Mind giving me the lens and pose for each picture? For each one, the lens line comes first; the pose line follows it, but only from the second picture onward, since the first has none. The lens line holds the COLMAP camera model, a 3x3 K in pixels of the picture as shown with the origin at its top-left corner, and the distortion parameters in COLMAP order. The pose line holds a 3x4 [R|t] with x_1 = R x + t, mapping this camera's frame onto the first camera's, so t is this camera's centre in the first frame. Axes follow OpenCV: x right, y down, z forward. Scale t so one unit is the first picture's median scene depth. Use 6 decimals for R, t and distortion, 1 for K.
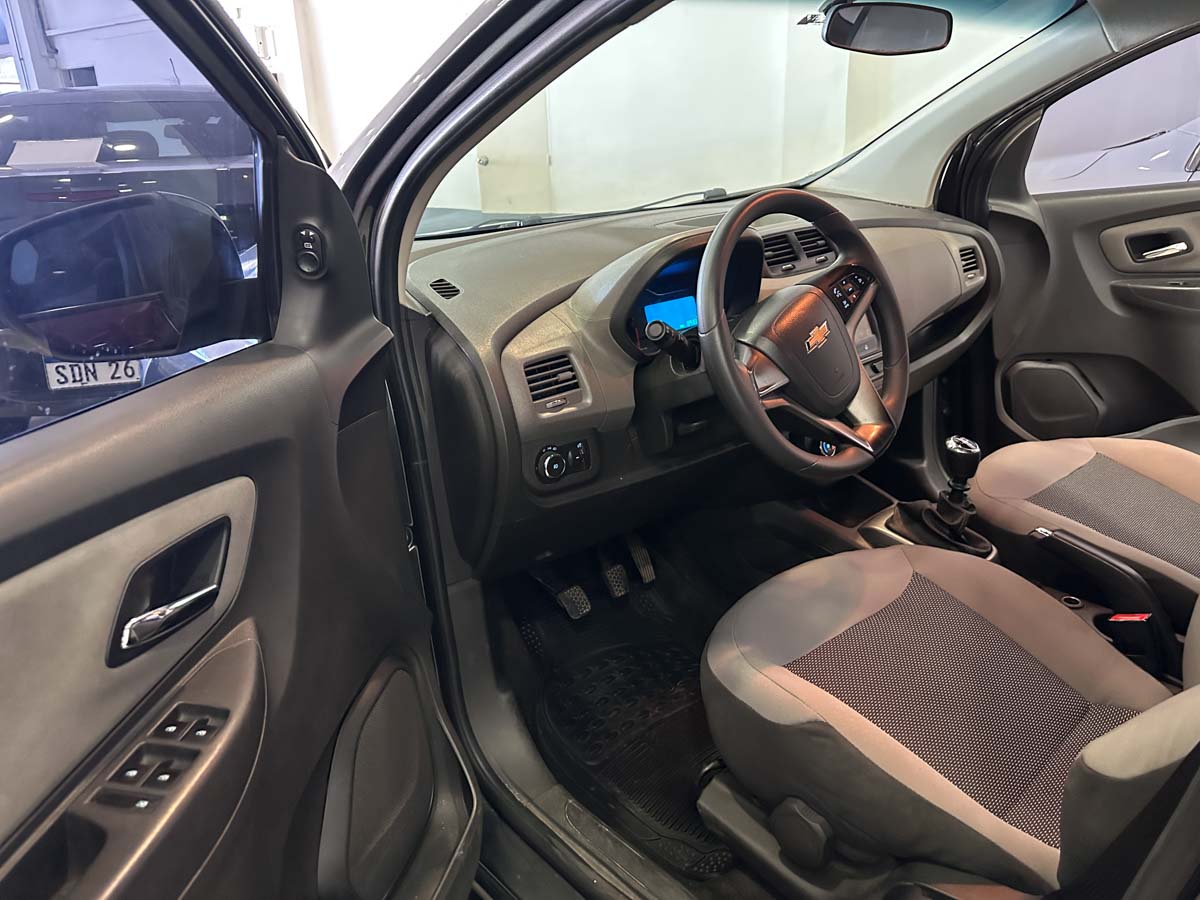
lens RADIAL K [[828.2, 0, 605.4], [0, 828.2, 444.9], [0, 0, 1]] dist [0.070942, -0.125515]
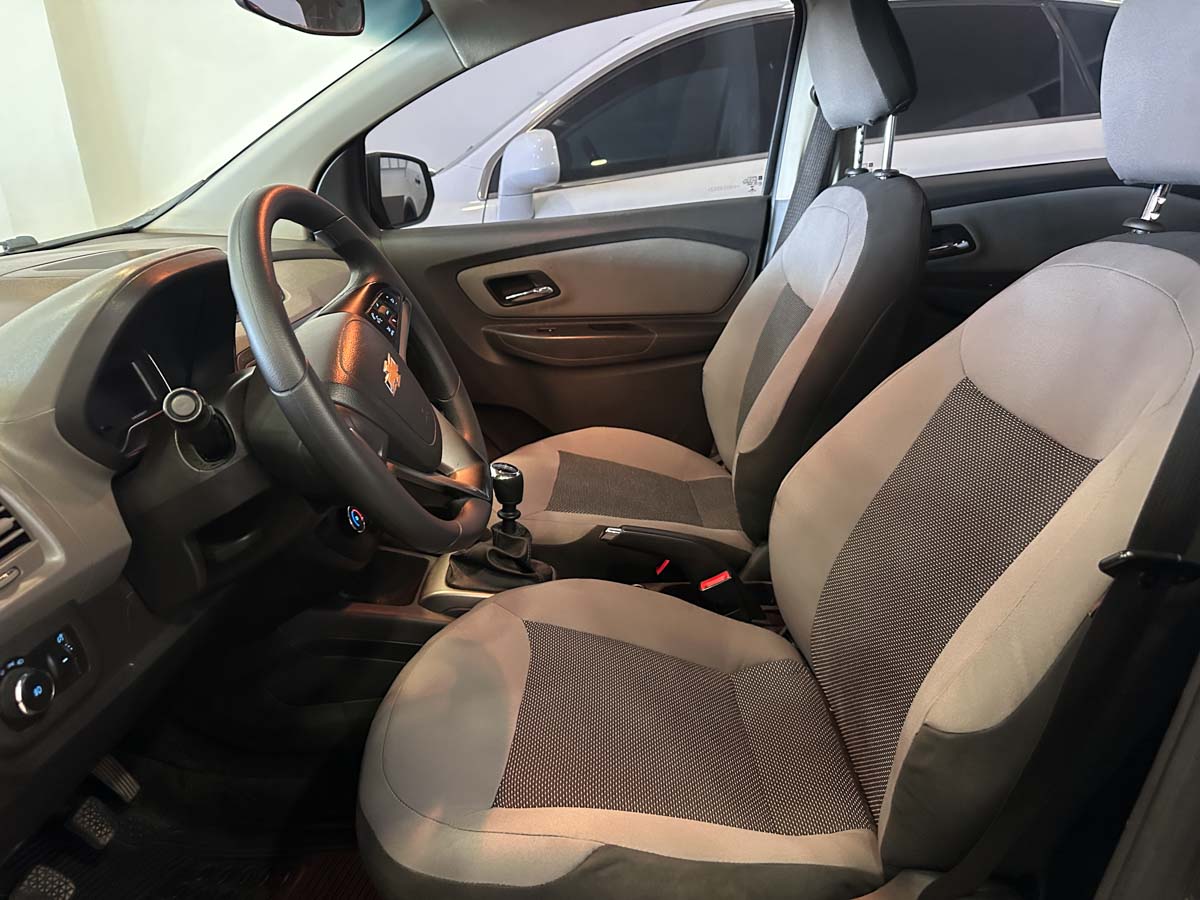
lens RADIAL K [[827.2, 0, 600.0], [0, 827.2, 450.0], [0, 0, 1]] dist [0.064803, -0.070170]
pose [[0.671768, -0.243450, 0.699614, -0.148985], [0.290443, 0.955391, 0.053571, -0.044714], [-0.681447, 0.167211, 0.712510, 0.314462]]
